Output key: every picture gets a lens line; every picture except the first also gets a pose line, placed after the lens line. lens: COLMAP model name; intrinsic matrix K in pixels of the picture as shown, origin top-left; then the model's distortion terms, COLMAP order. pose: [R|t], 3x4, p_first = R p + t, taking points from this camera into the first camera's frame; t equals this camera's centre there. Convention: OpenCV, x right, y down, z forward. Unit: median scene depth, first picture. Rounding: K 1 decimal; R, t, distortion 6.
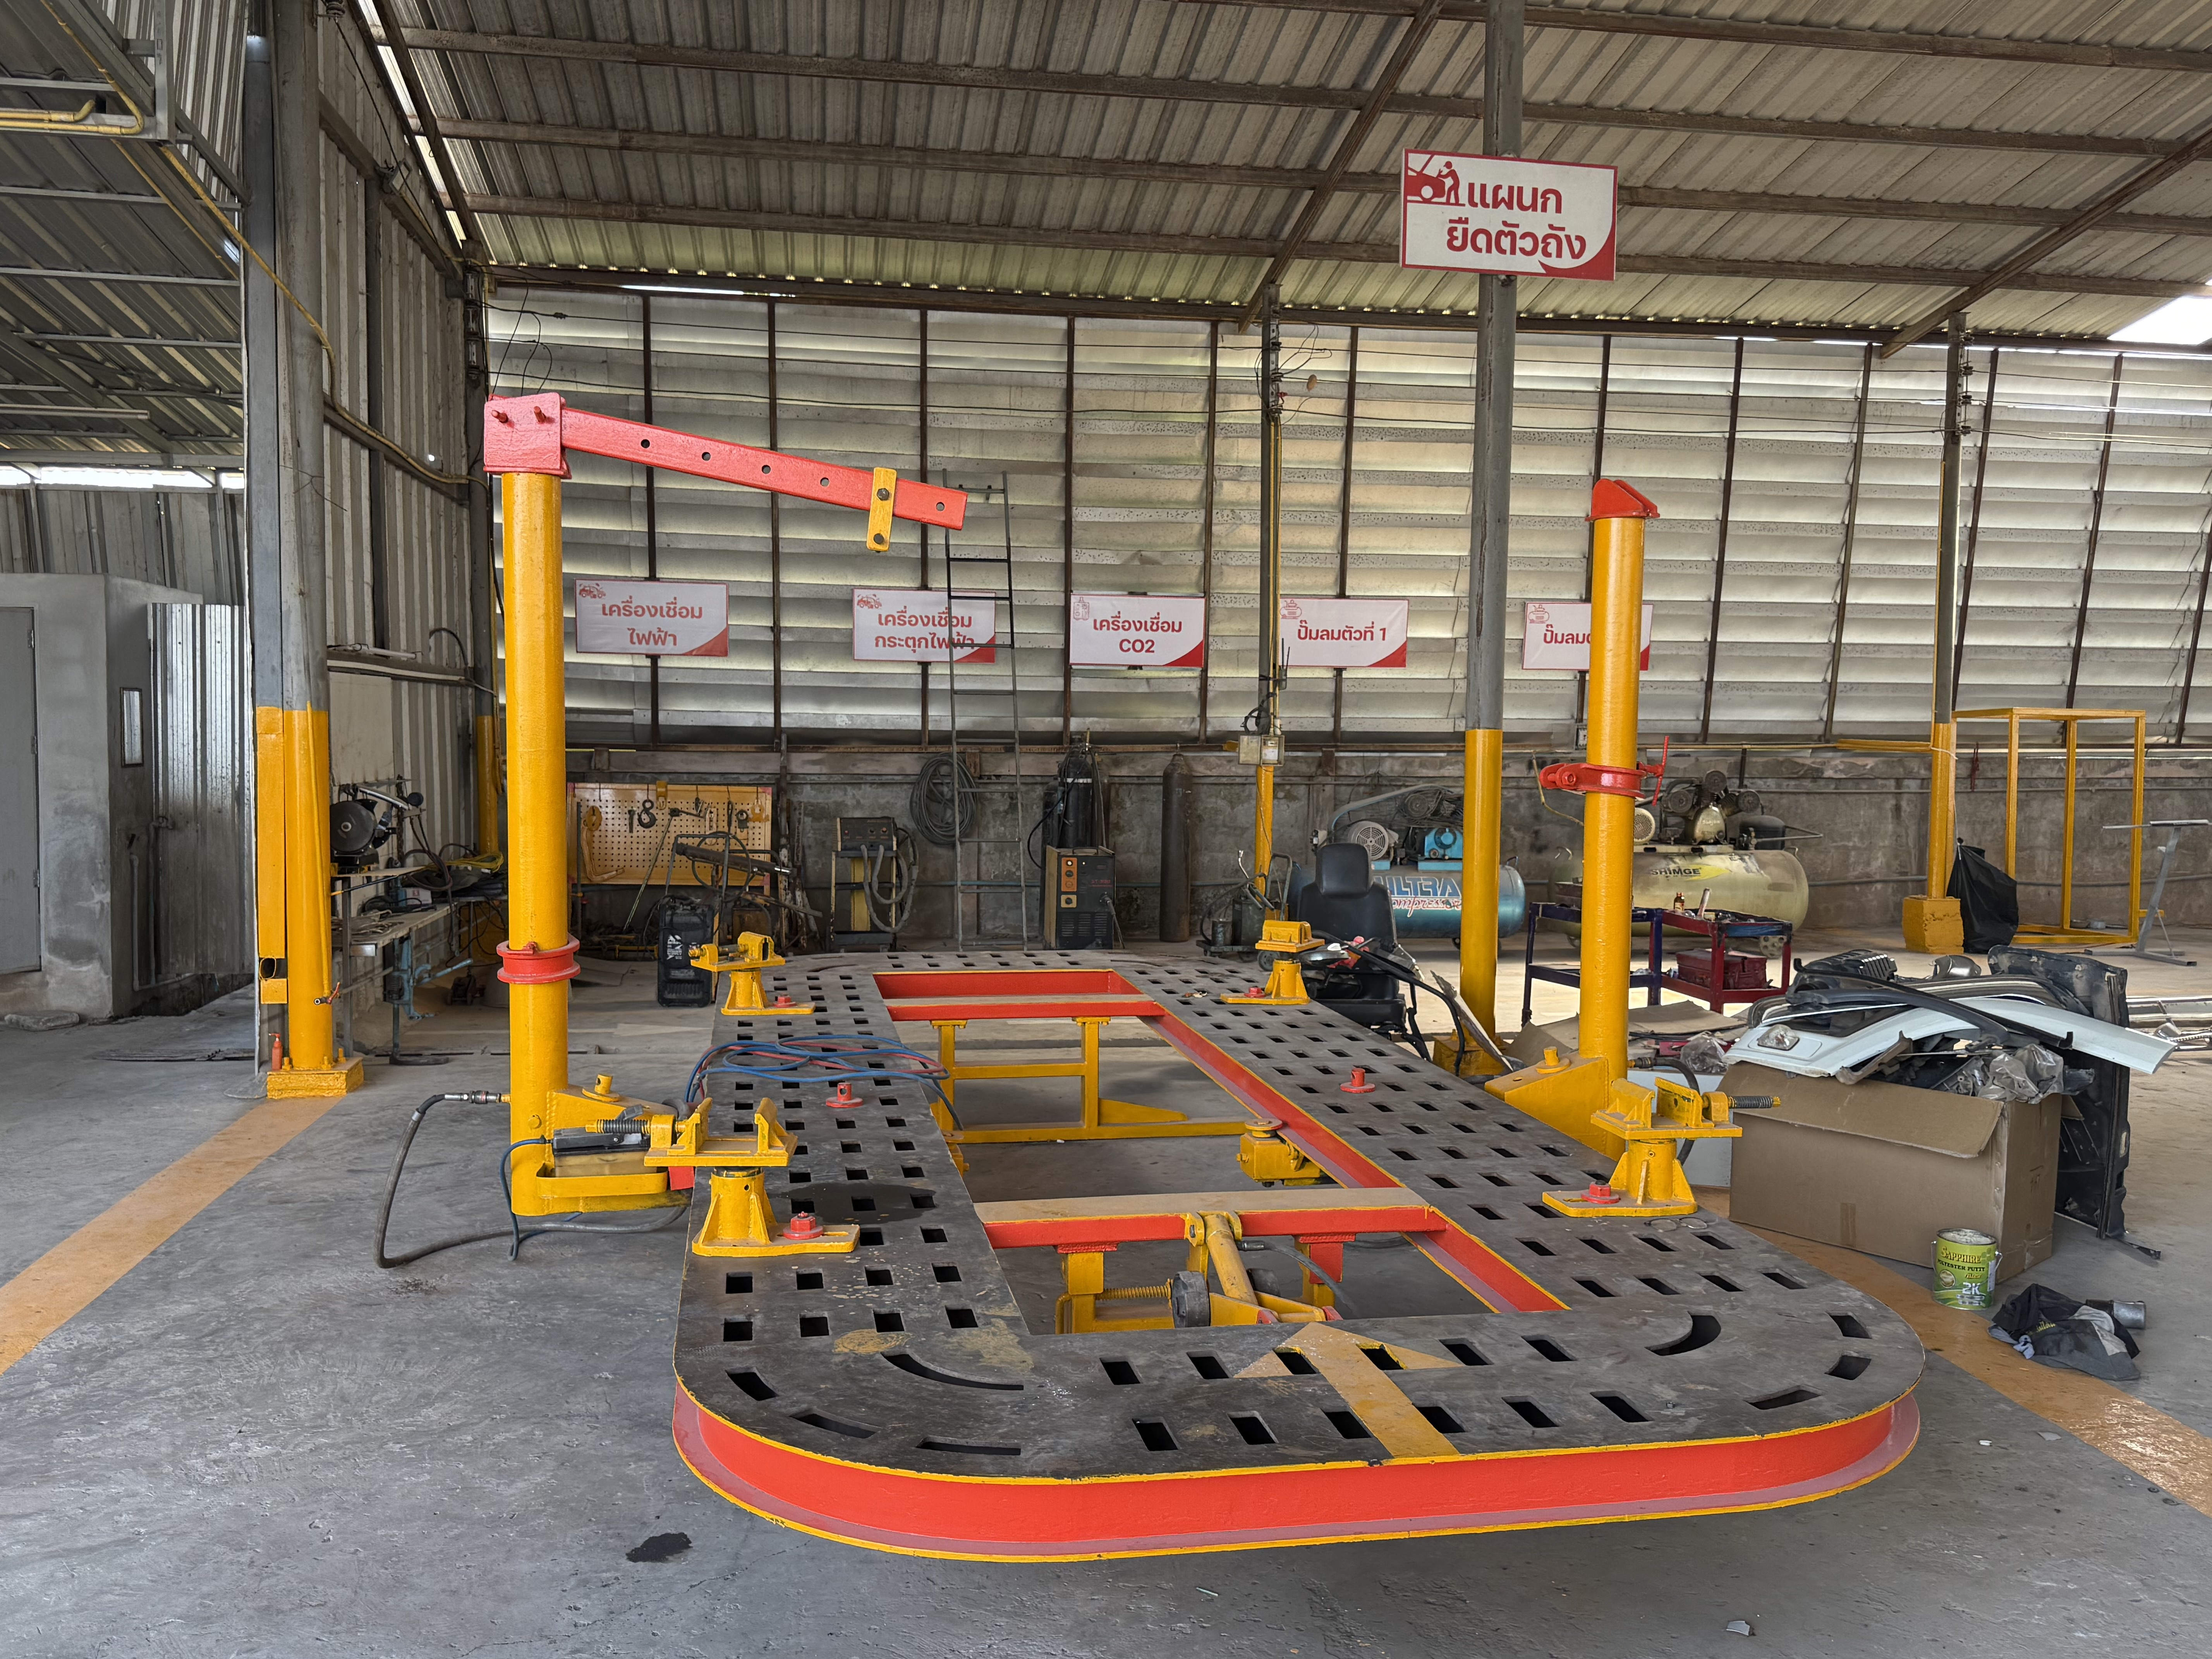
lens RADIAL K [[1864.3, 0, 1109.9], [0, 1864.3, 833.8], [0, 0, 1]] dist [0.102887, 0.001170]
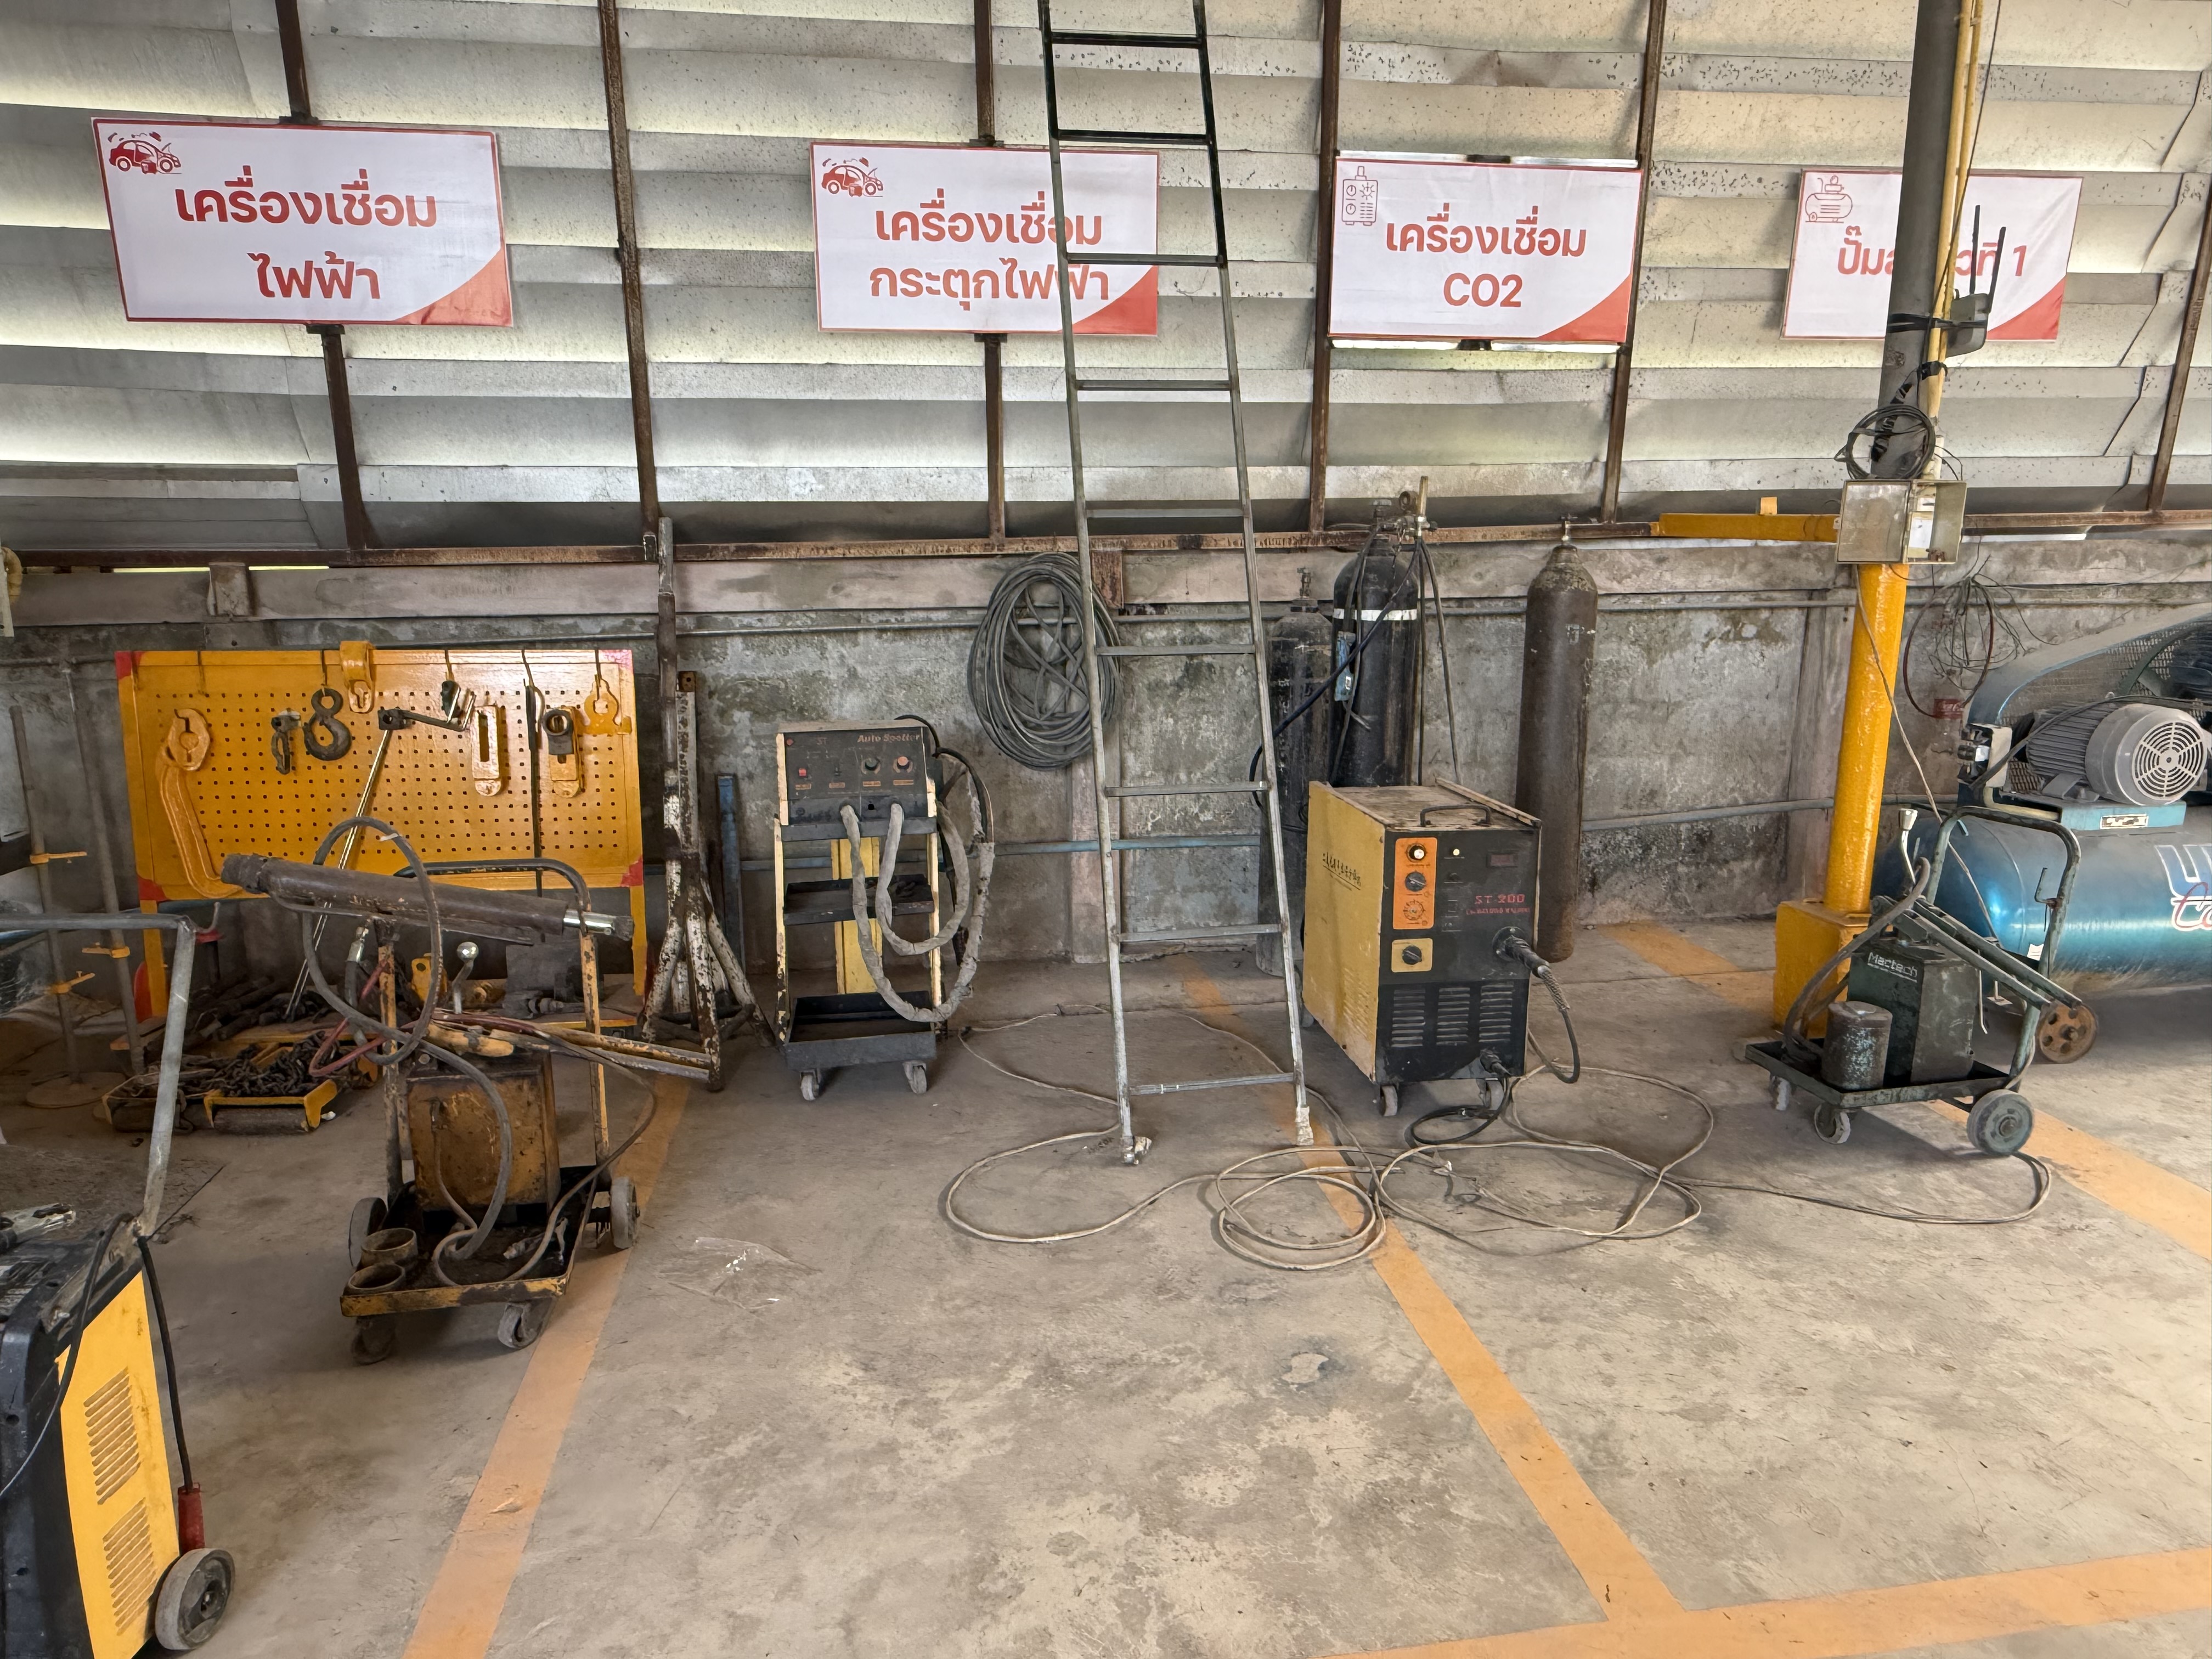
lens RADIAL K [[1419.6, 0, 1068.0], [0, 1419.6, 863.0], [0, 0, 1]] dist [-0.003358, 0.001055]
pose [[0.999115, -0.016792, -0.038575, -0.072237], [0.022613, 0.987529, 0.155805, -0.024358], [0.035478, -0.156539, 0.987034, 0.671512]]
